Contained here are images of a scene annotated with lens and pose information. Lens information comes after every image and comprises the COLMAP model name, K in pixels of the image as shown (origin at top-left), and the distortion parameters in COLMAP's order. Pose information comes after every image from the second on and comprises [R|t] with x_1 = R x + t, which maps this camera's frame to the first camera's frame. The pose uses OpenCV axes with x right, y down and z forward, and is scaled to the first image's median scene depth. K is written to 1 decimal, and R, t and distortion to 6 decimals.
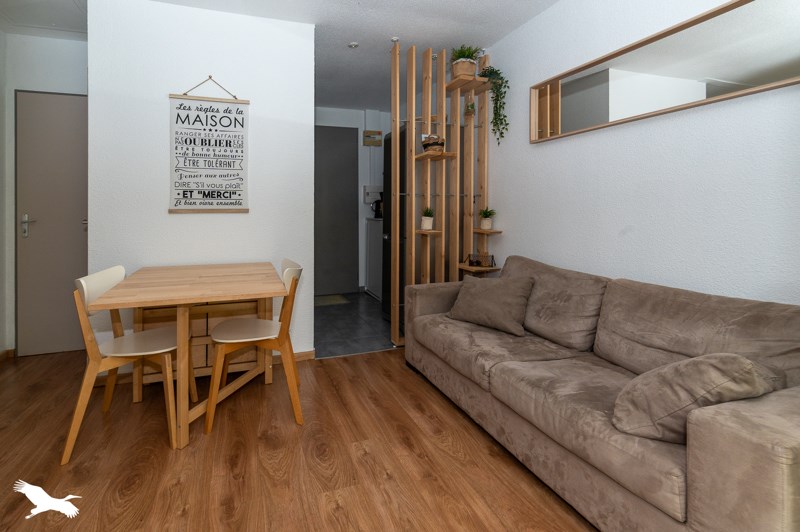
lens RADIAL K [[364.5, 0, 355.1], [0, 364.5, 213.8], [0, 0, 1]] dist [-0.001291, -0.000504]
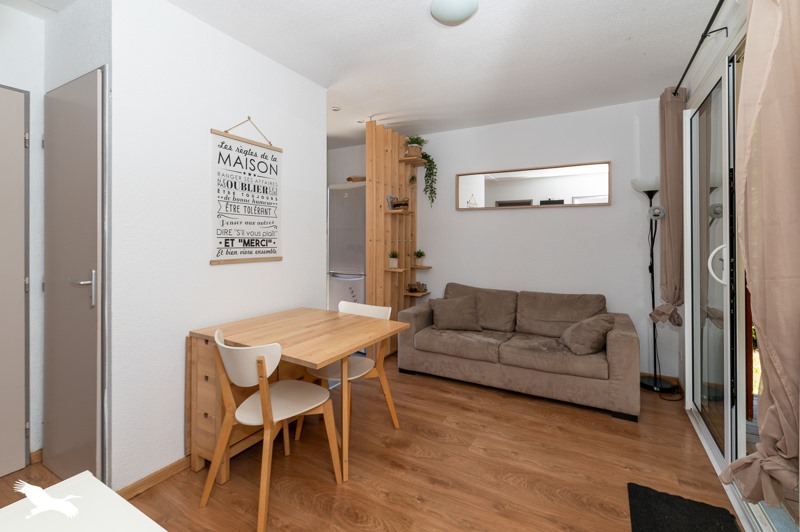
lens RADIAL K [[364.5, 0, 392.7], [0, 364.5, 236.7], [0, 0, 1]] dist [-0.001291, -0.000504]
pose [[0.716850, 0.010637, 0.697146, -0.792416], [-0.003332, 0.999924, -0.011831, -0.059134], [-0.697219, 0.006158, 0.716831, 0.068704]]
